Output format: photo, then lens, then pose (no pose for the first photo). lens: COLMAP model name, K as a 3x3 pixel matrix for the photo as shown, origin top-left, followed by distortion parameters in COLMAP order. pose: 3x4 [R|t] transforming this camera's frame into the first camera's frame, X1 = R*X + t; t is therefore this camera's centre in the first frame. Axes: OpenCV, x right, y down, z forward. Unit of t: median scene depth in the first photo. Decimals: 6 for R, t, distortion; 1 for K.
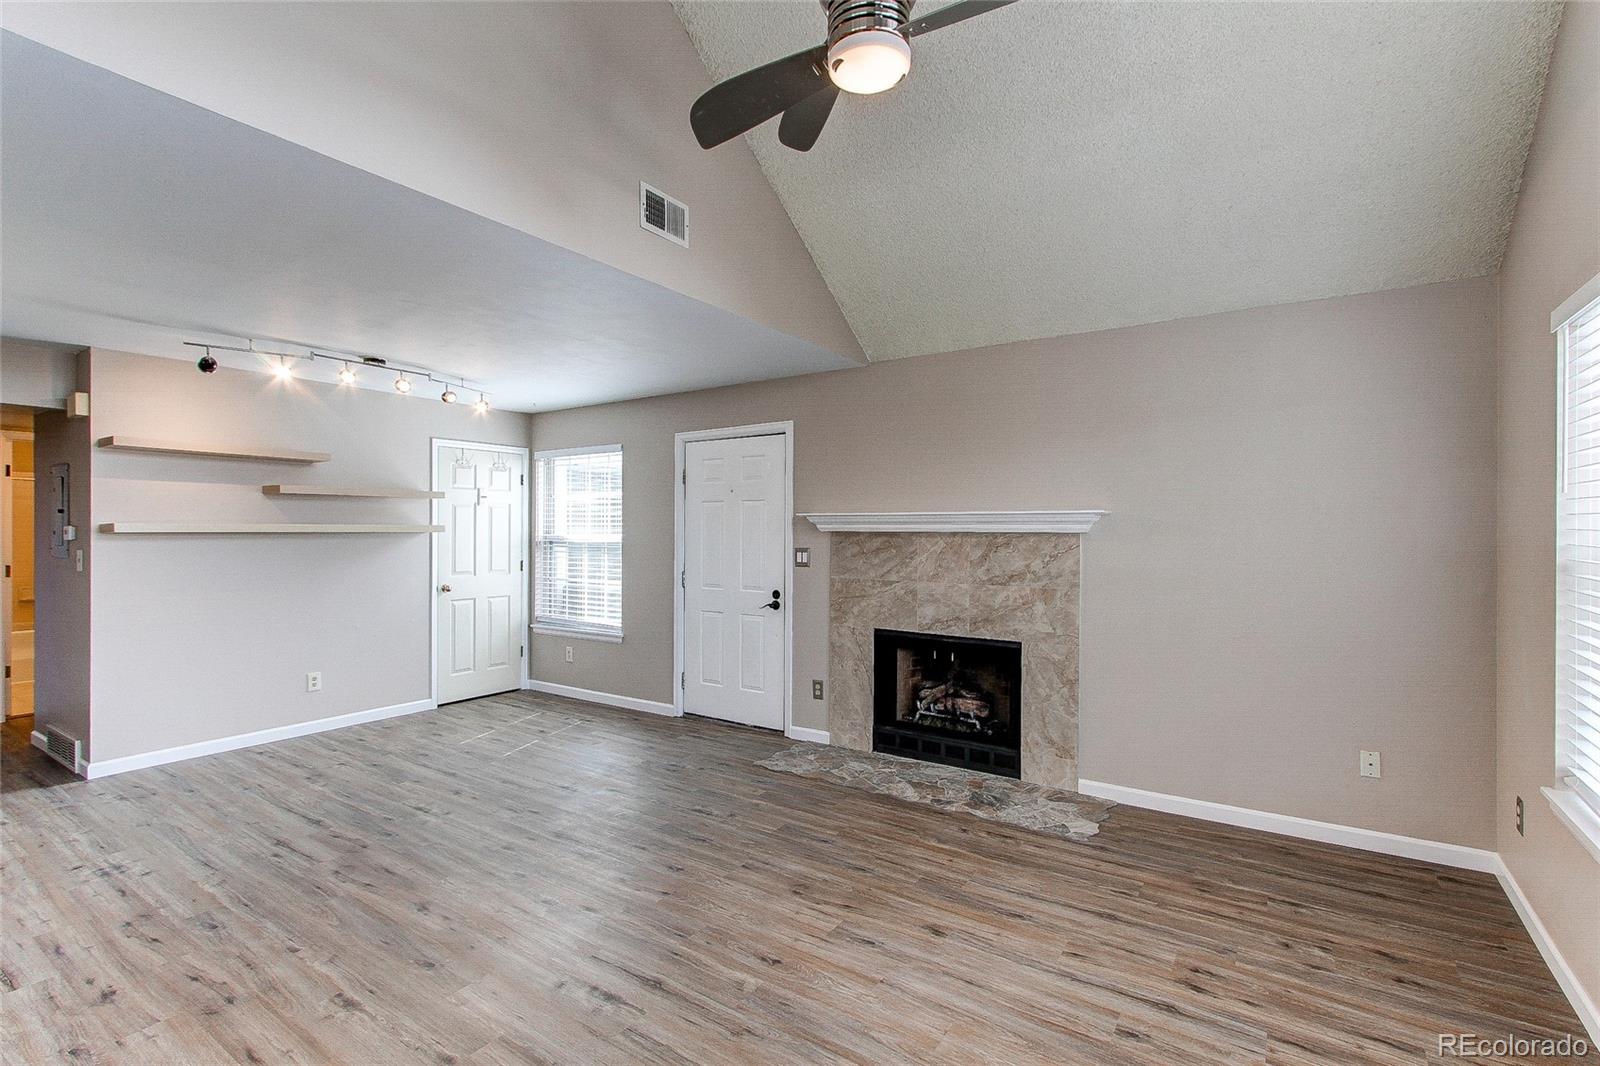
lens RADIAL K [[748.4, 0, 786.4], [0, 748.4, 527.0], [0, 0, 1]] dist [0.003030, 0.002197]
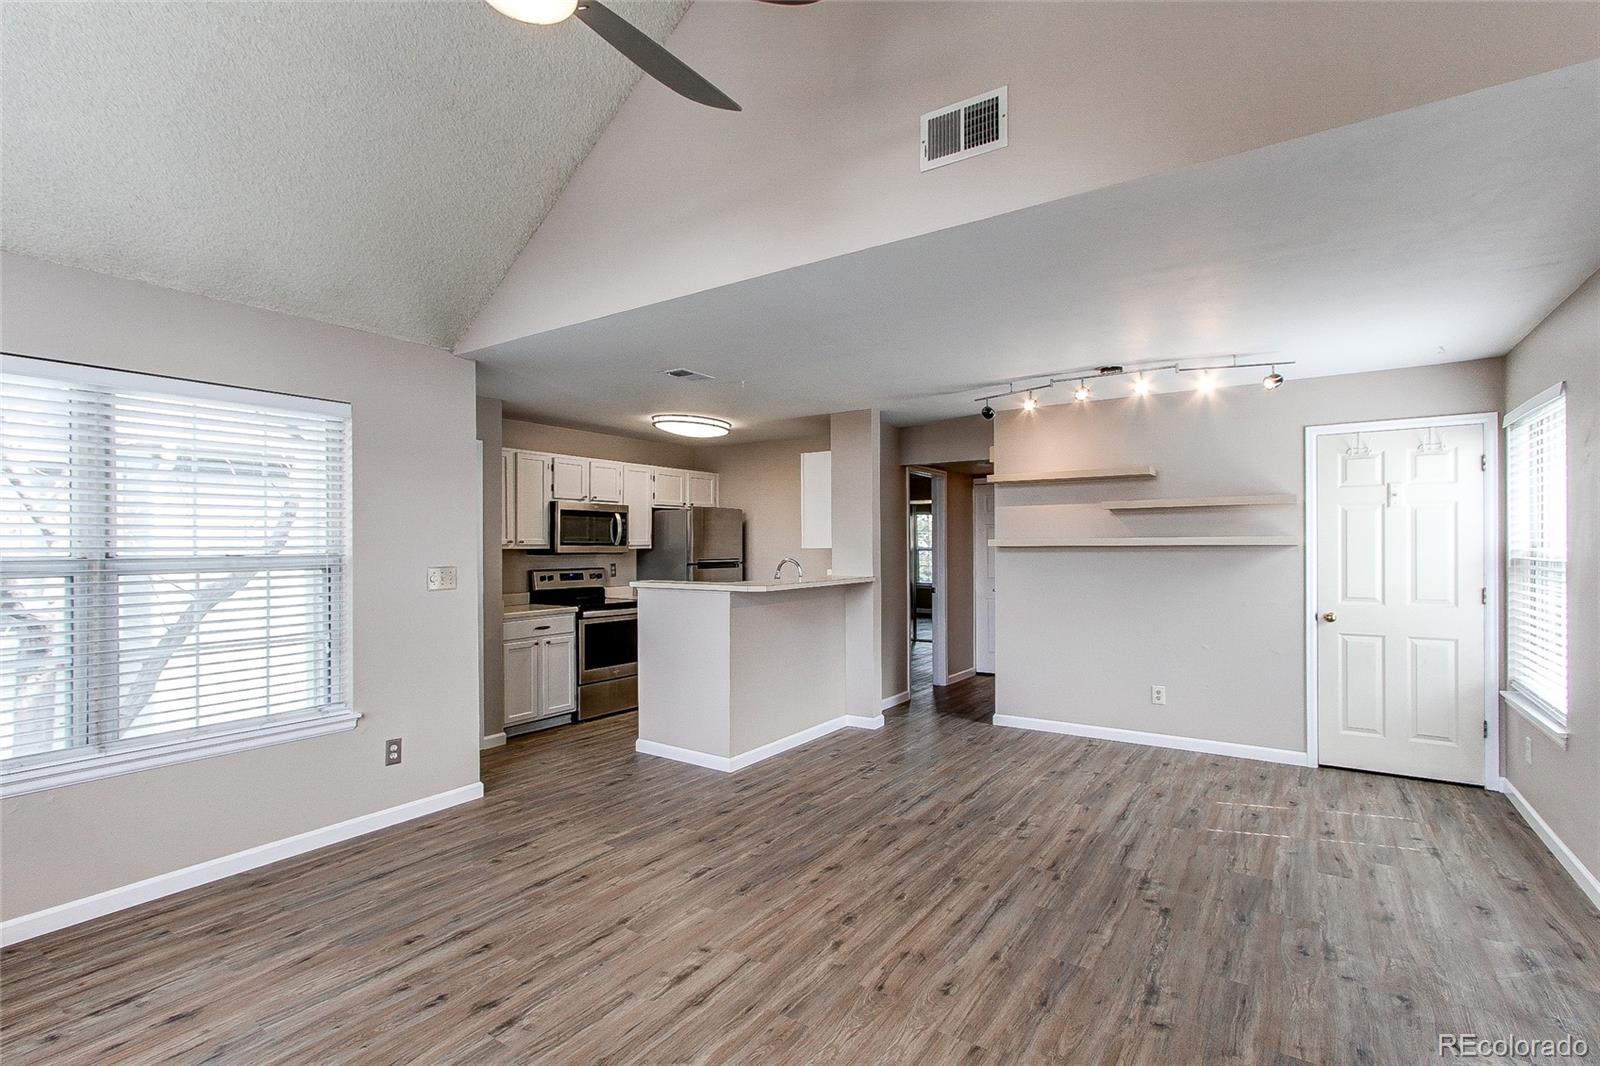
lens RADIAL K [[748.4, 0, 785.5], [0, 748.4, 546.0], [0, 0, 1]] dist [0.003030, 0.002197]
pose [[0.002298, -0.001252, -0.999997, 0.455151], [0.011398, 0.999934, -0.001226, 0.003989], [0.999932, -0.011396, 0.002312, 0.620781]]
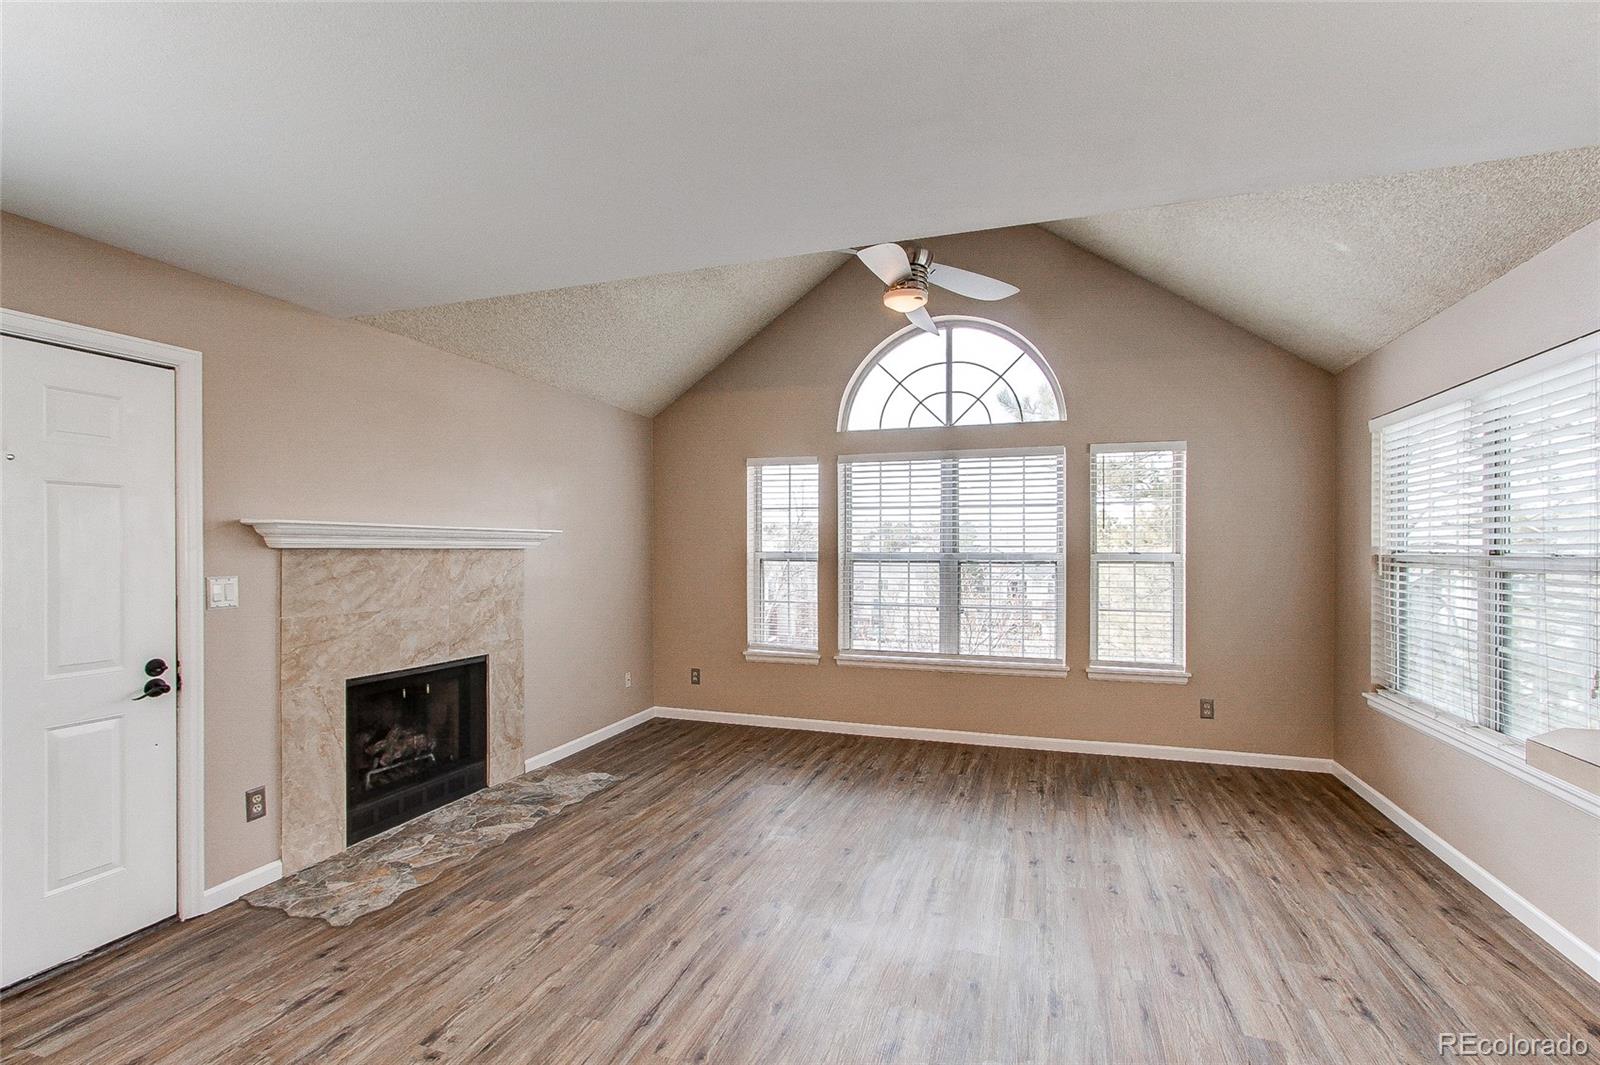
lens RADIAL K [[748.4, 0, 787.9], [0, 748.4, 544.1], [0, 0, 1]] dist [0.003030, 0.002197]
pose [[-0.272573, 0.003125, 0.962130, -0.787276], [-0.005703, 0.999972, -0.004864, 0.003759], [-0.962118, -0.006813, -0.272547, 0.872030]]
